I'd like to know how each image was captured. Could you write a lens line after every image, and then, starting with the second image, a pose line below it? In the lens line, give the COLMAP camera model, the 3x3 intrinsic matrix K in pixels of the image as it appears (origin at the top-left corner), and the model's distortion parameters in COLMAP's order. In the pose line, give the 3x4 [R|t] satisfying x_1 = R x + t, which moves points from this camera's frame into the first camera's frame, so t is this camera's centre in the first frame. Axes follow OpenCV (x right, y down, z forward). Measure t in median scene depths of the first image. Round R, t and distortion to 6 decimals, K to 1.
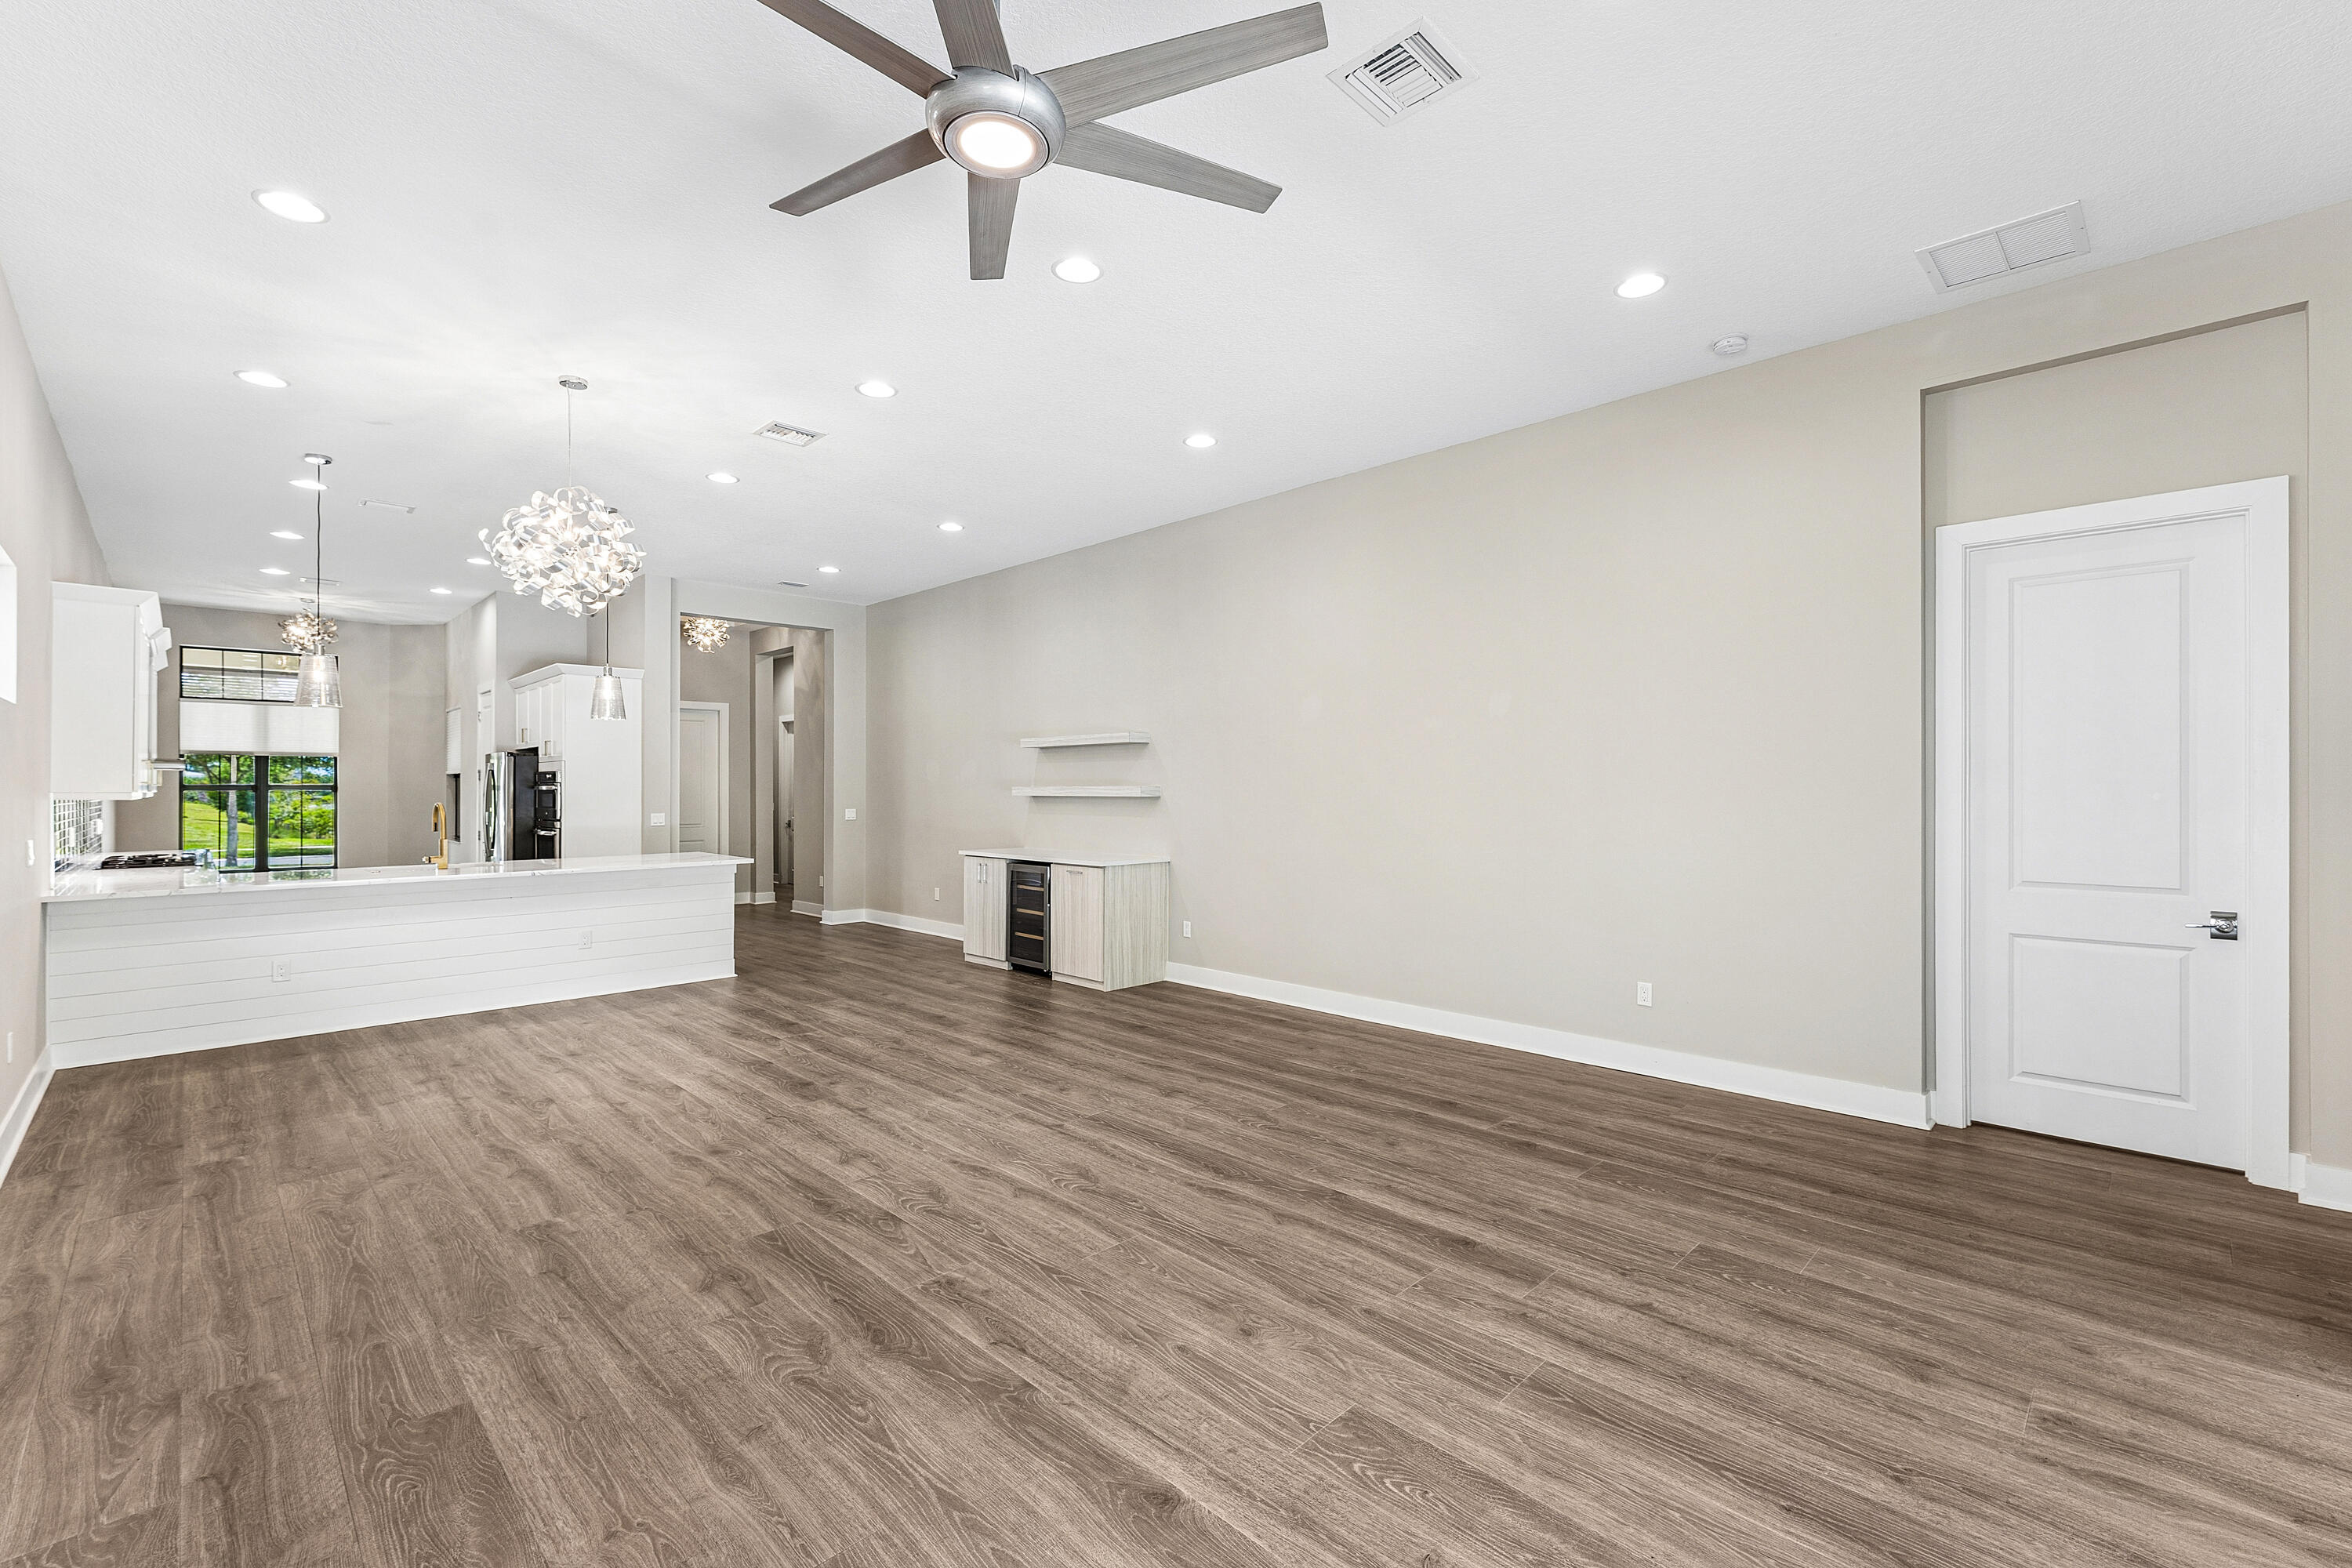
lens RADIAL K [[965.5, 0, 1186.2], [0, 965.5, 784.1], [0, 0, 1]] dist [0.004505, -0.001123]
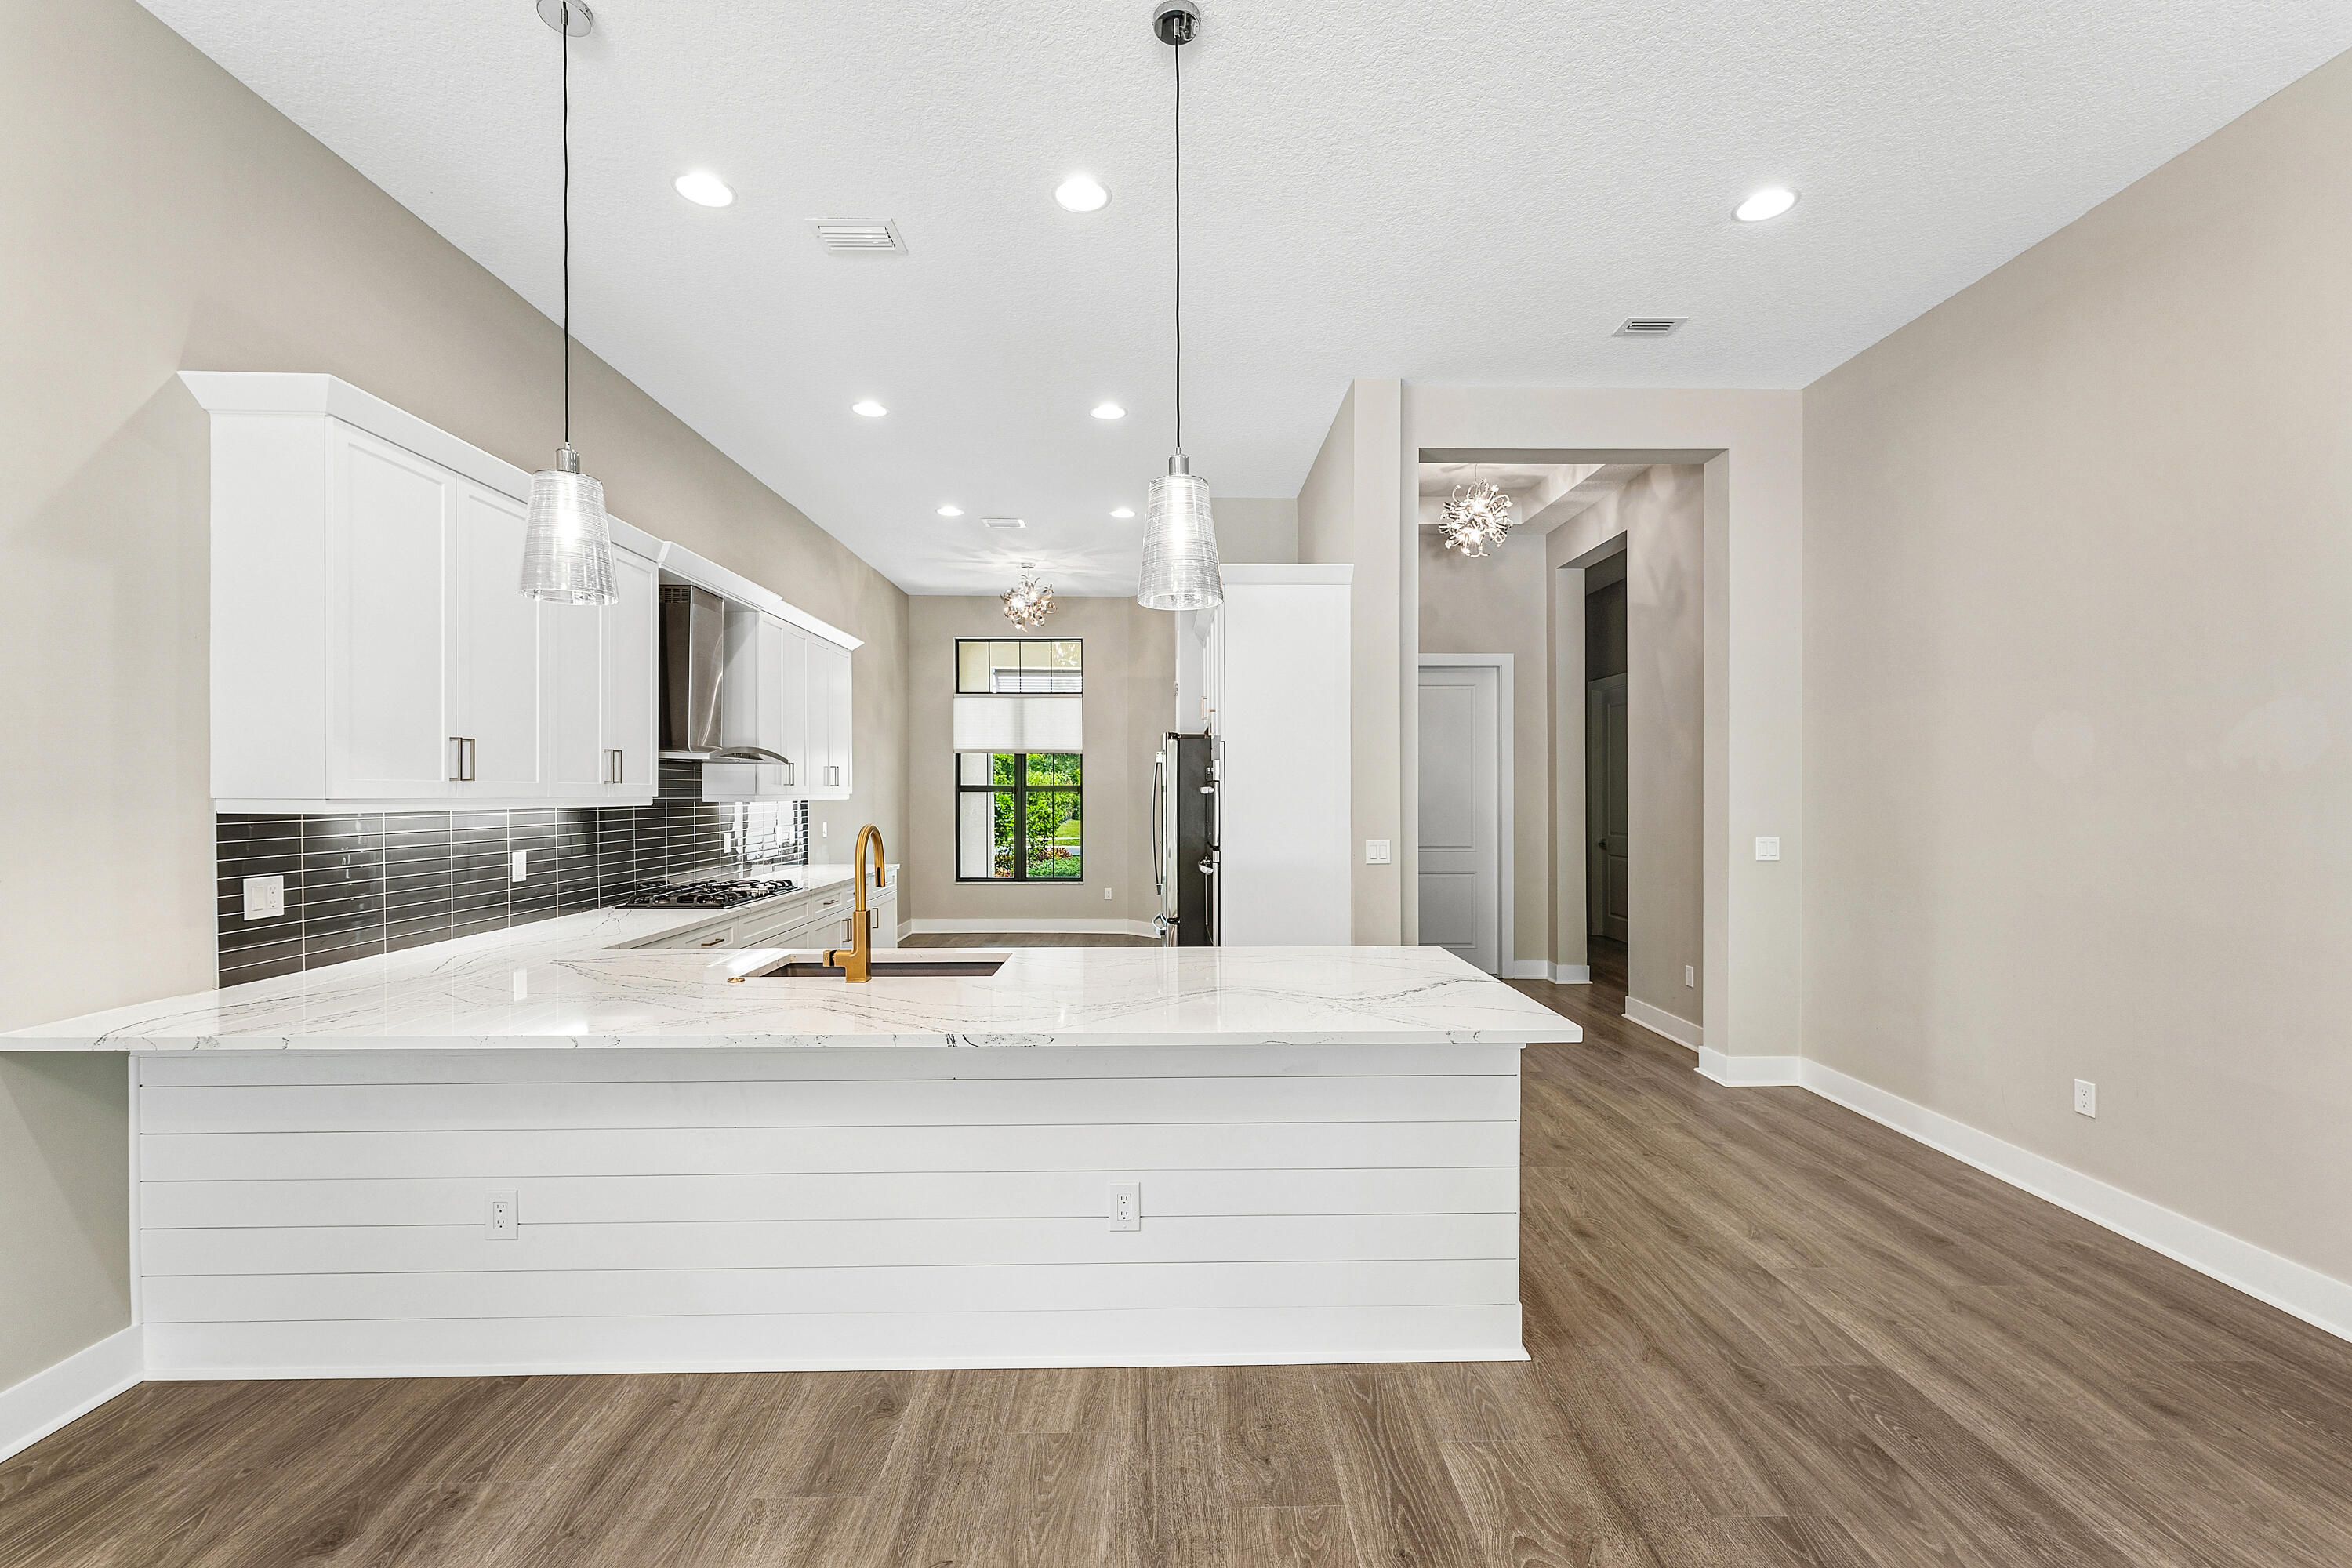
lens RADIAL K [[965.5, 0, 1178.6], [0, 965.5, 797.5], [0, 0, 1]] dist [0.004505, -0.001123]
pose [[0.710203, 0.004854, -0.703980, -0.534078], [0.003258, 0.999943, 0.010181, 0.005860], [0.703989, -0.009524, 0.710147, 1.150138]]
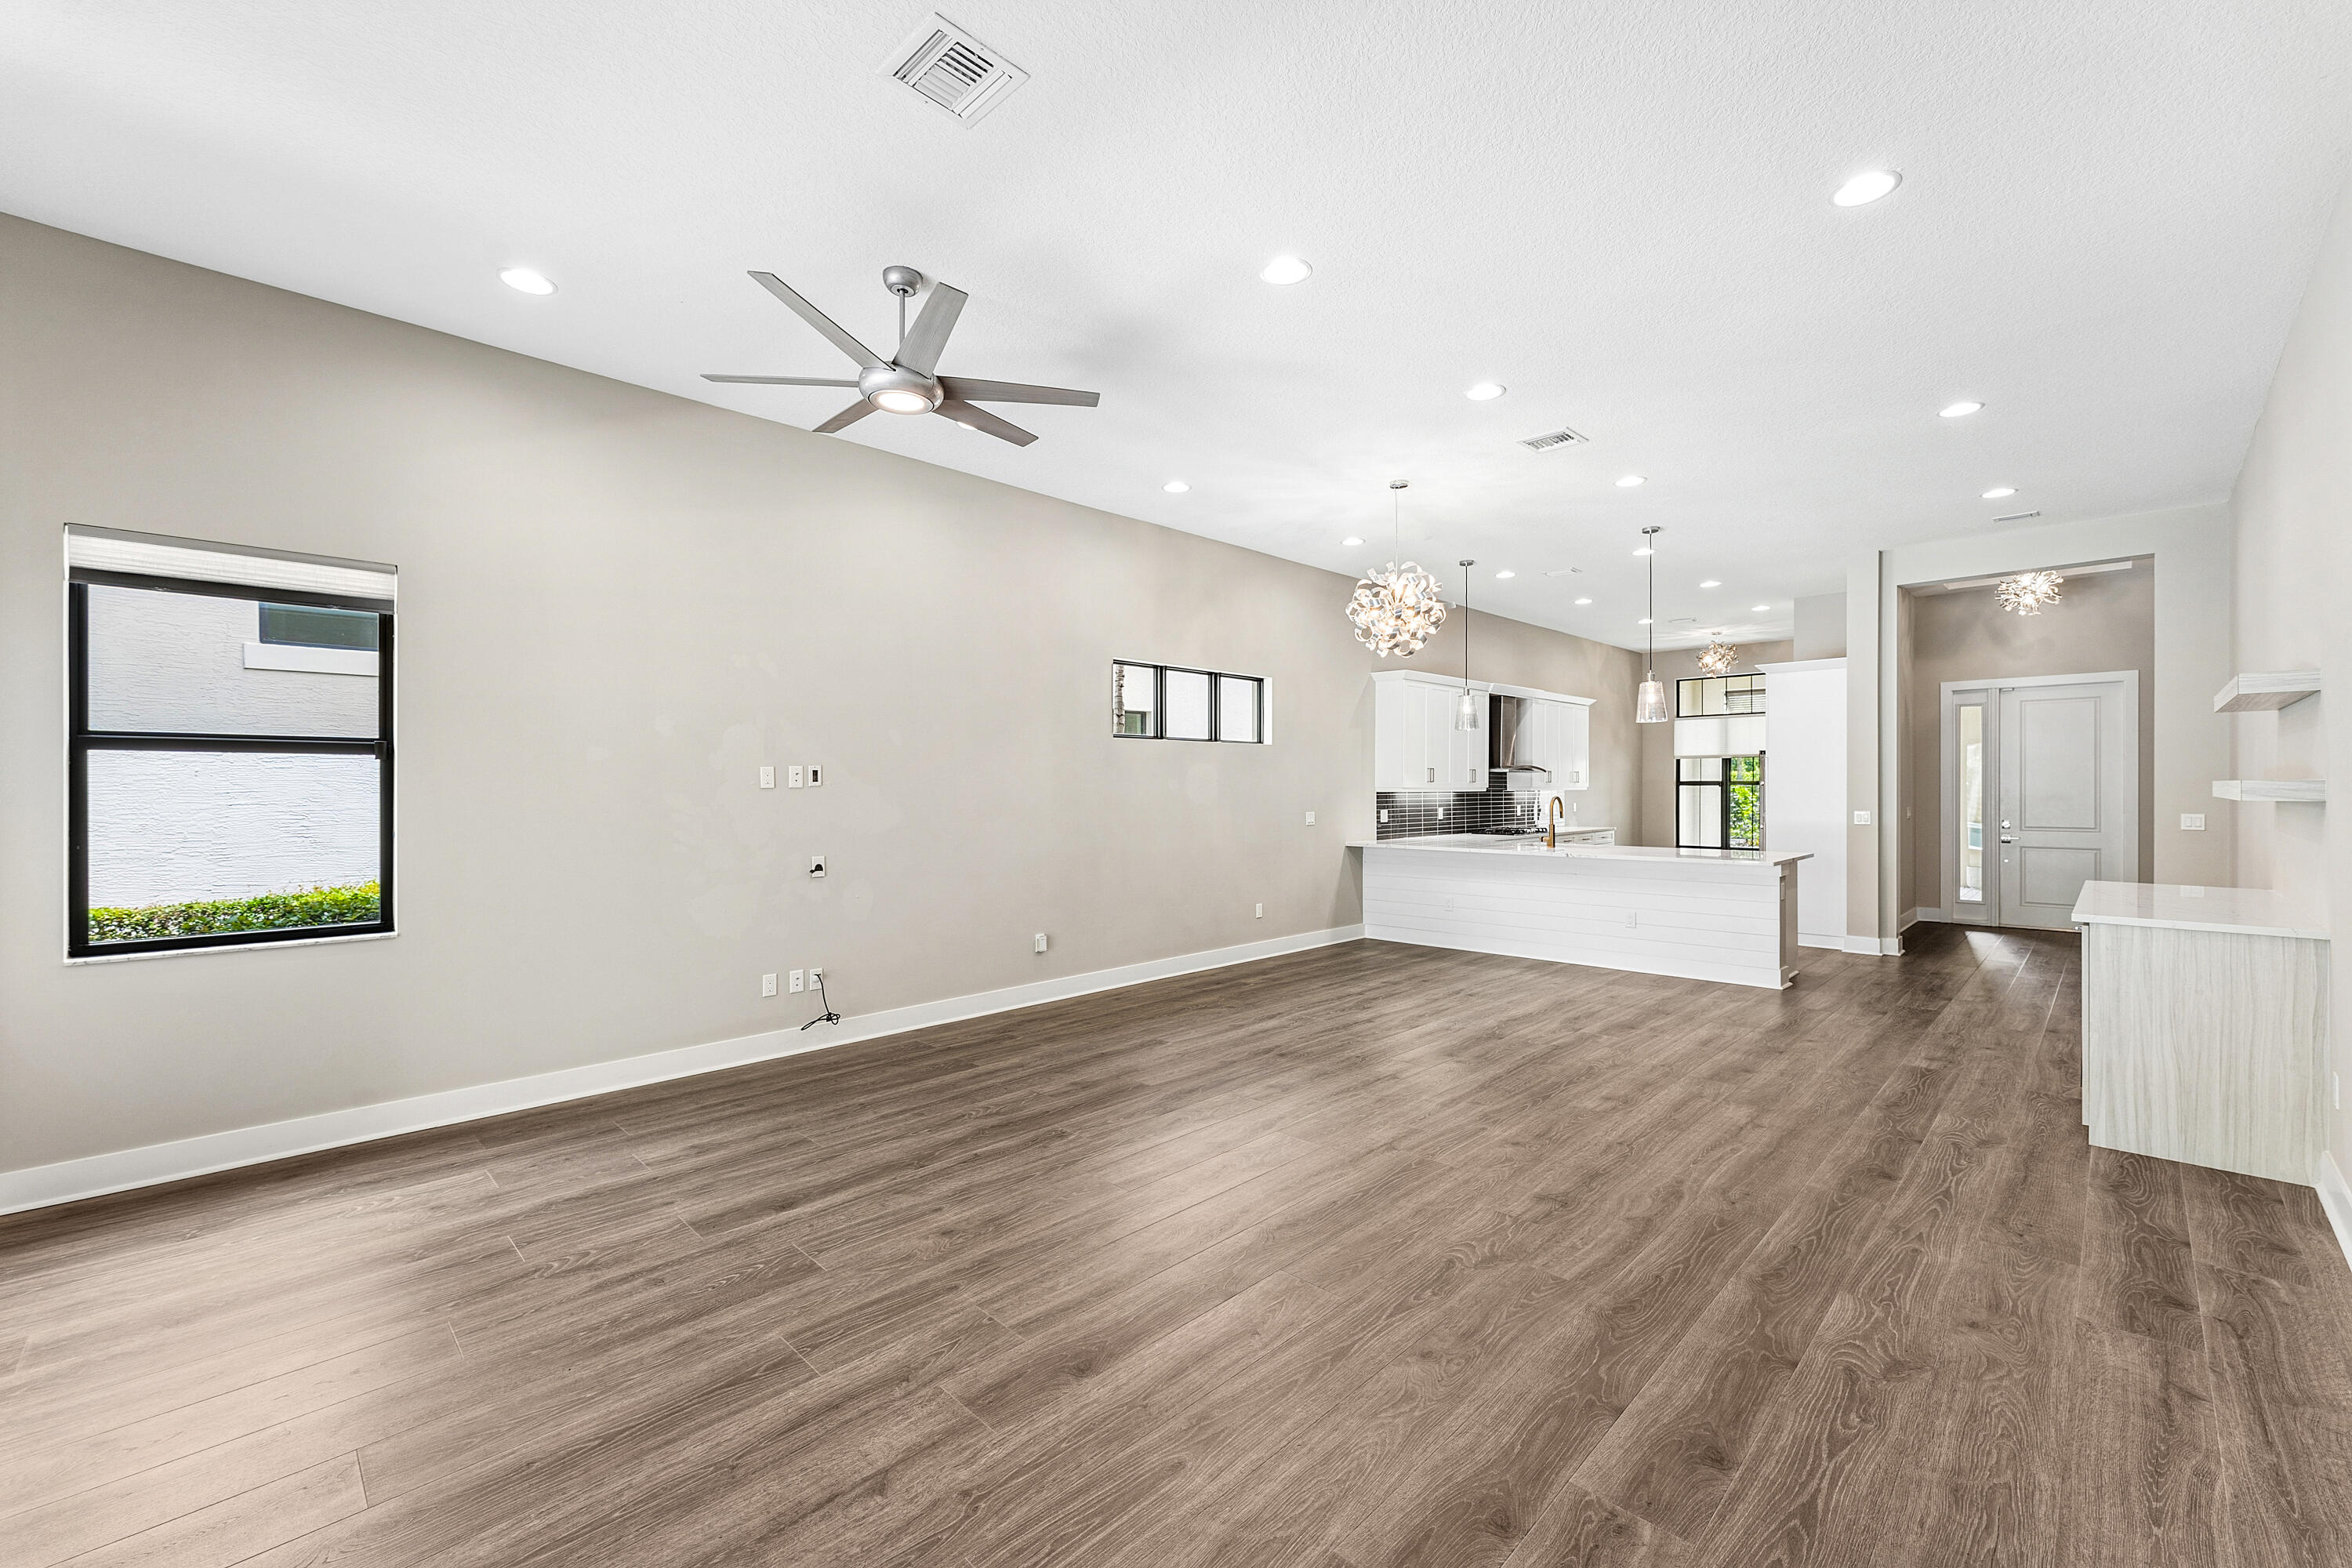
lens RADIAL K [[965.5, 0, 1198.4], [0, 965.5, 800.1], [0, 0, 1]] dist [0.004505, -0.001123]
pose [[0.010459, 0.012836, -0.999863, 0.728669], [0.008457, 0.999881, 0.012924, 0.006725], [0.999910, -0.008591, 0.010350, 0.749618]]
